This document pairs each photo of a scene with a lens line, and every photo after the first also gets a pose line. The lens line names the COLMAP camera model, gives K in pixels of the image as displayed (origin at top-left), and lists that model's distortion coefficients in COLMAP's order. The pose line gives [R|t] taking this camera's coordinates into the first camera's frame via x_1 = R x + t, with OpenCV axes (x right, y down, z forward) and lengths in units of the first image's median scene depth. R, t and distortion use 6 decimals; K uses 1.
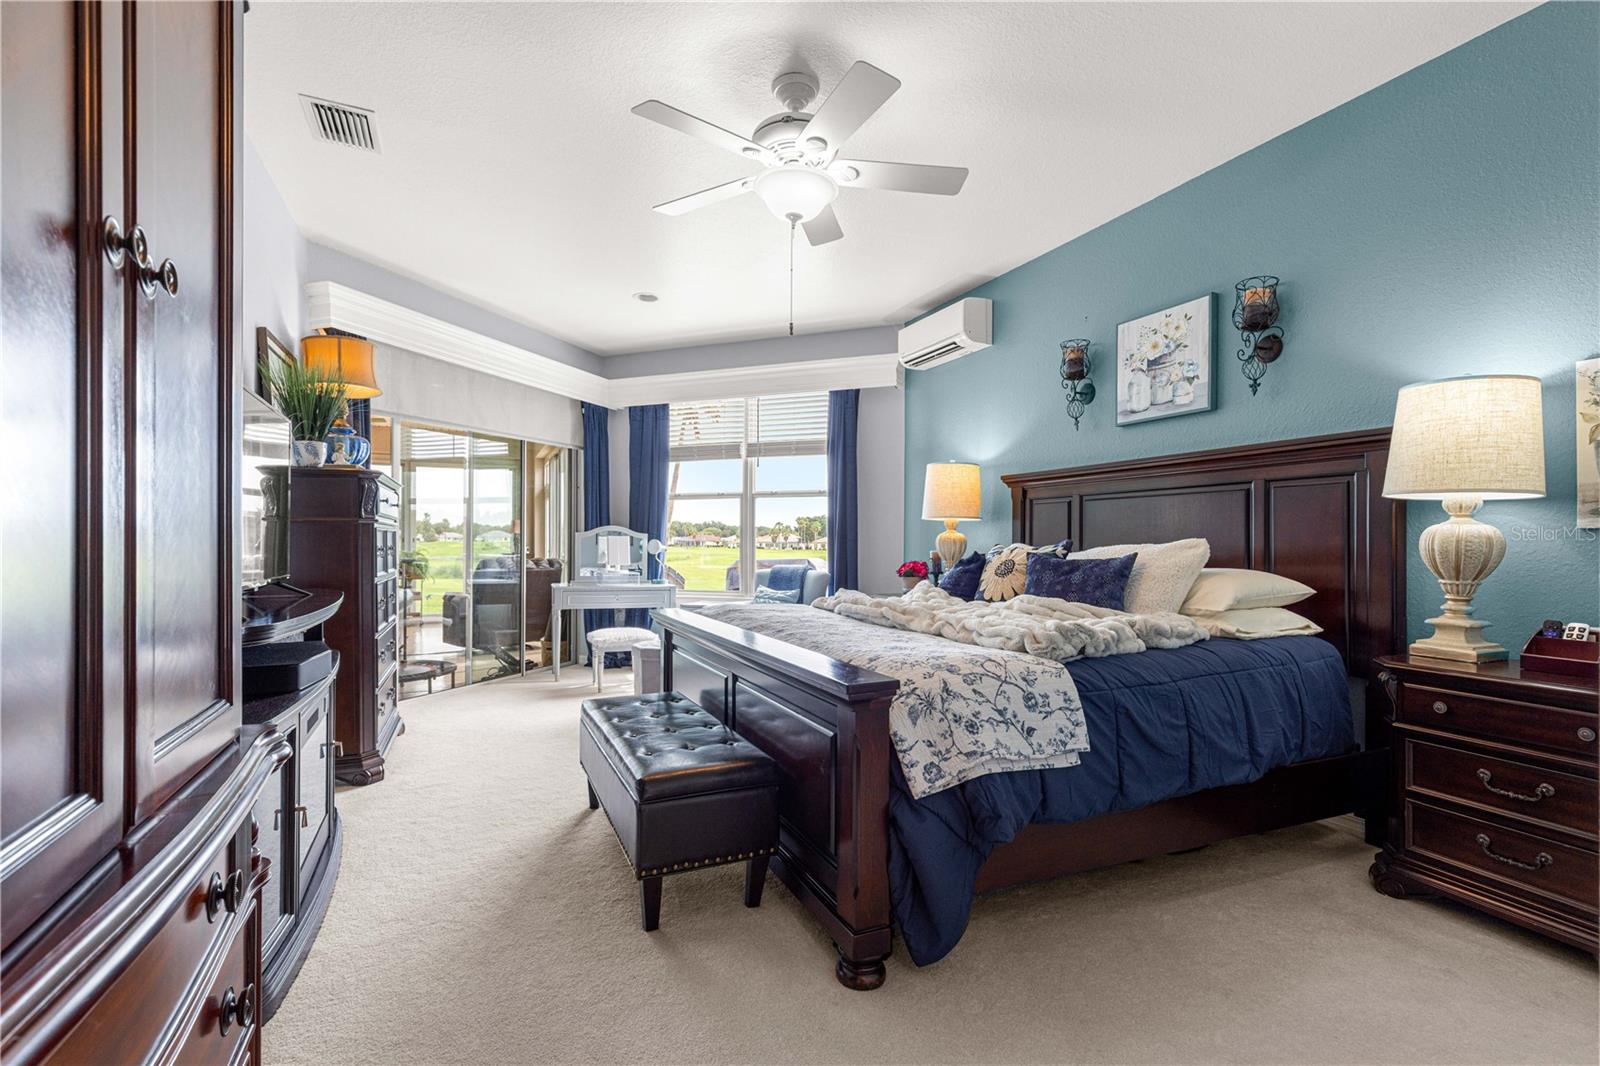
lens RADIAL K [[720.7, 0, 806.6], [0, 720.7, 538.0], [0, 0, 1]] dist [0.011764, -0.003910]
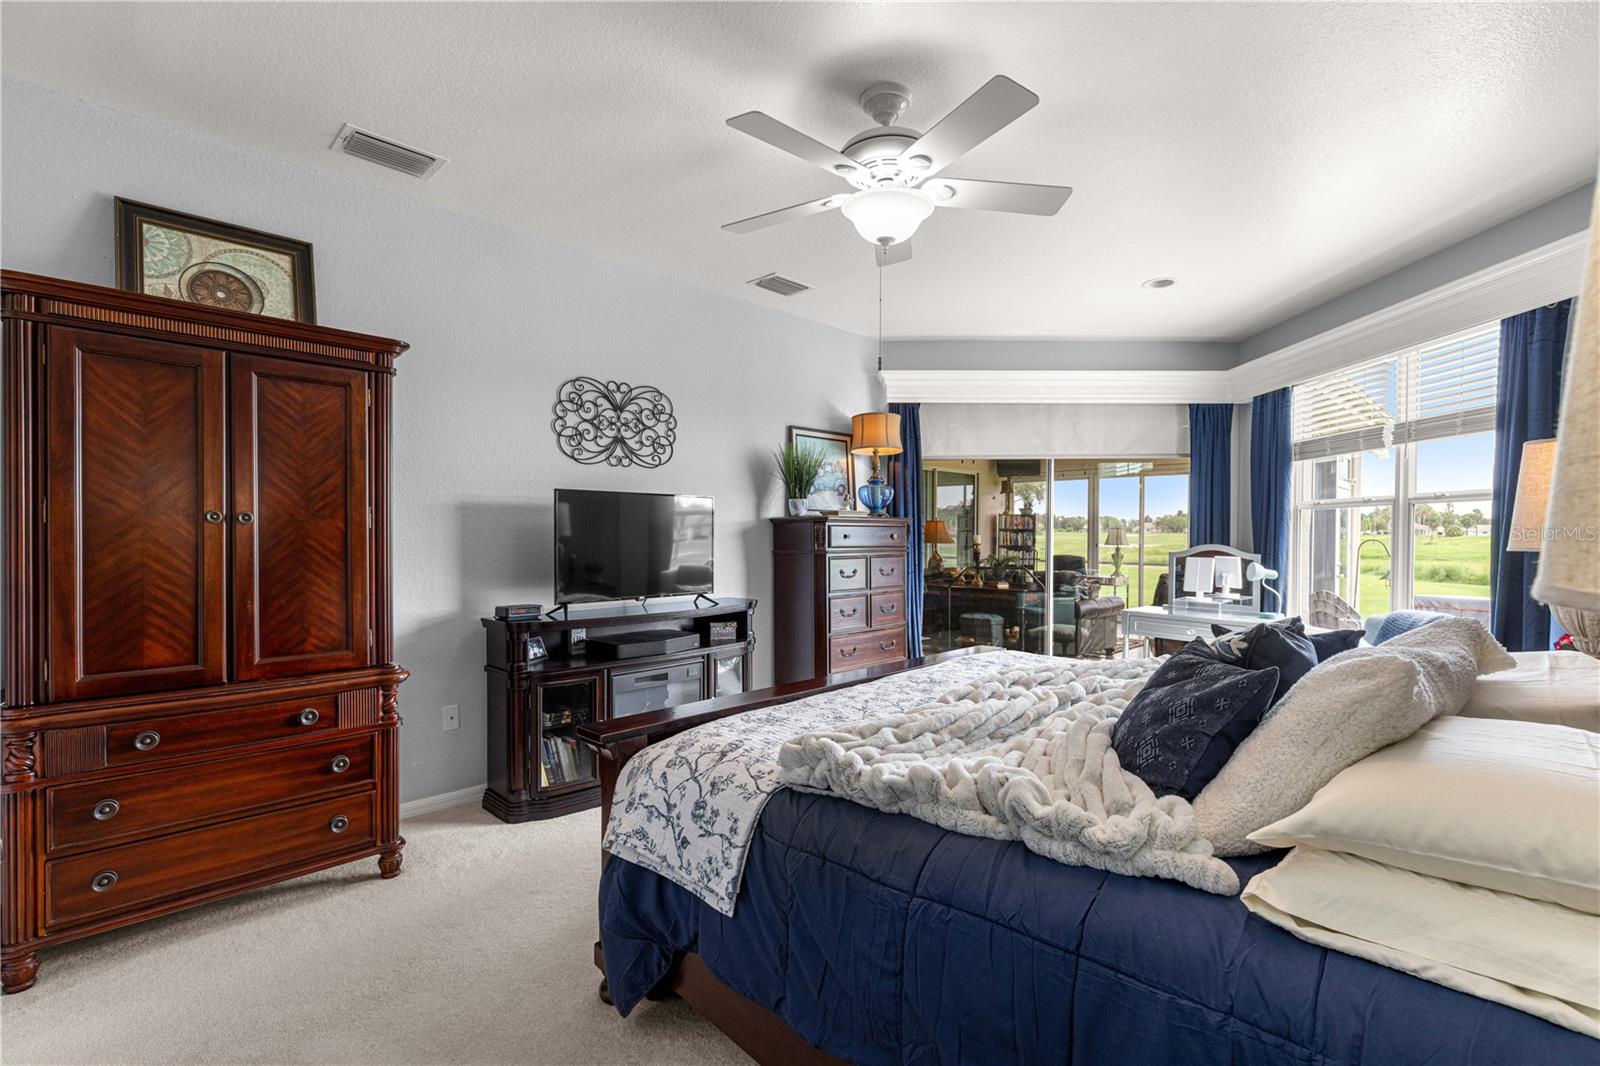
lens RADIAL K [[720.7, 0, 806.1], [0, 720.7, 539.6], [0, 0, 1]] dist [0.011764, -0.003910]
pose [[0.359048, 0.004536, -0.933308, 0.375810], [0.001947, 0.999982, 0.005608, -0.031595], [0.933317, -0.003830, 0.359033, 0.267157]]
